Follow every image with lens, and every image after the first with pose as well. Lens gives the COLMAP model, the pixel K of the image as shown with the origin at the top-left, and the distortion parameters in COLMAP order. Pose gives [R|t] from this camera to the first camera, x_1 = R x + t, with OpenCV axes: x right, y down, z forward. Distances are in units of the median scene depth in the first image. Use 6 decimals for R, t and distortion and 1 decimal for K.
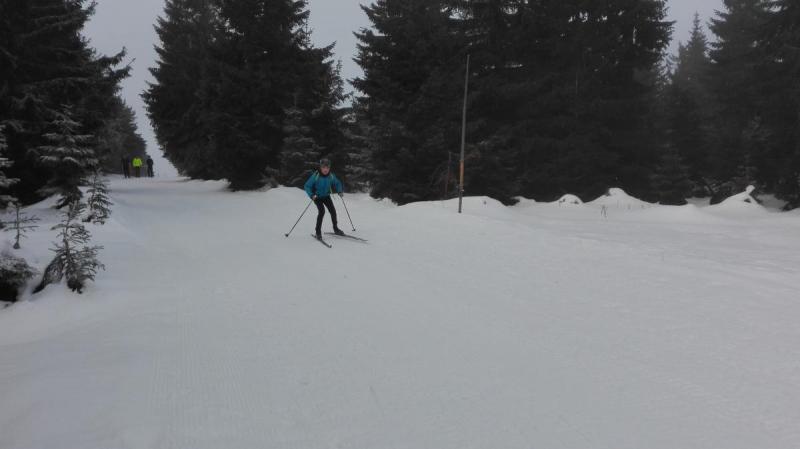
lens RADIAL K [[641.4, 0, 400.0], [0, 641.4, 224.5], [0, 0, 1]] dist [0.105147, -0.210530]
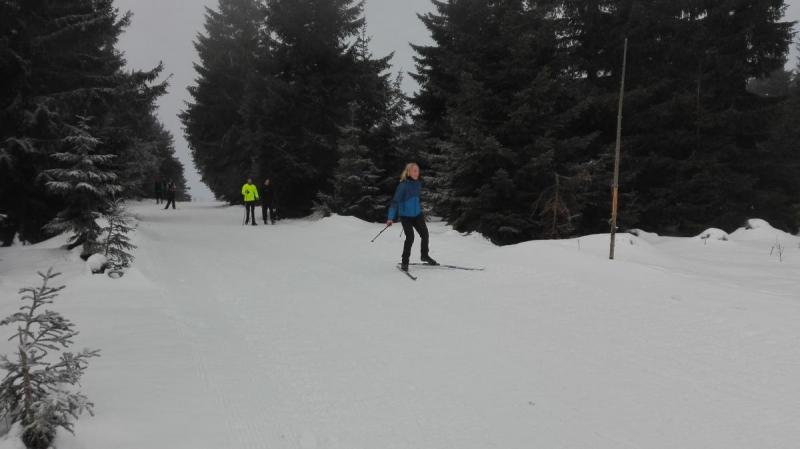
lens RADIAL K [[641.6, 0, 398.5], [0, 641.6, 219.3], [0, 0, 1]] dist [0.119581, -0.231547]
pose [[0.998668, 0.000308, -0.051593, -0.054758], [-0.002564, 0.999043, -0.043666, -0.015861], [0.051530, 0.043740, 0.997713, 0.141987]]
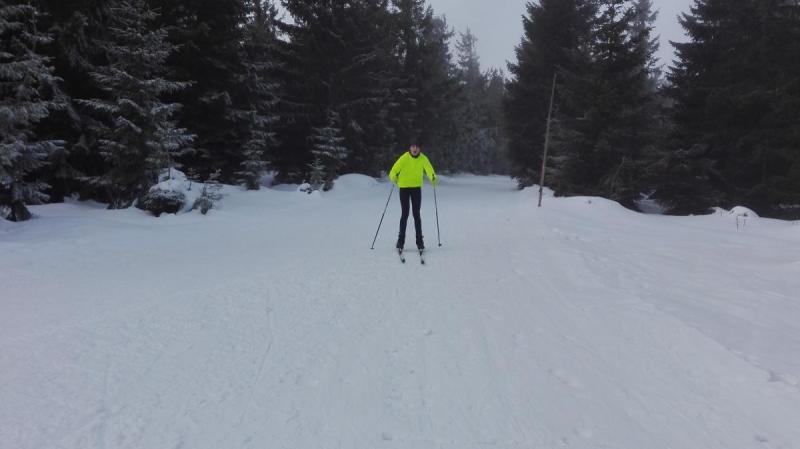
lens RADIAL K [[641.6, 0, 398.5], [0, 641.6, 219.3], [0, 0, 1]] dist [0.119581, -0.231547]
pose [[0.793457, 0.091721, -0.601675, 0.317567], [-0.104568, 0.994423, 0.013693, 0.008979], [0.599576, 0.052051, 0.798624, -0.057768]]
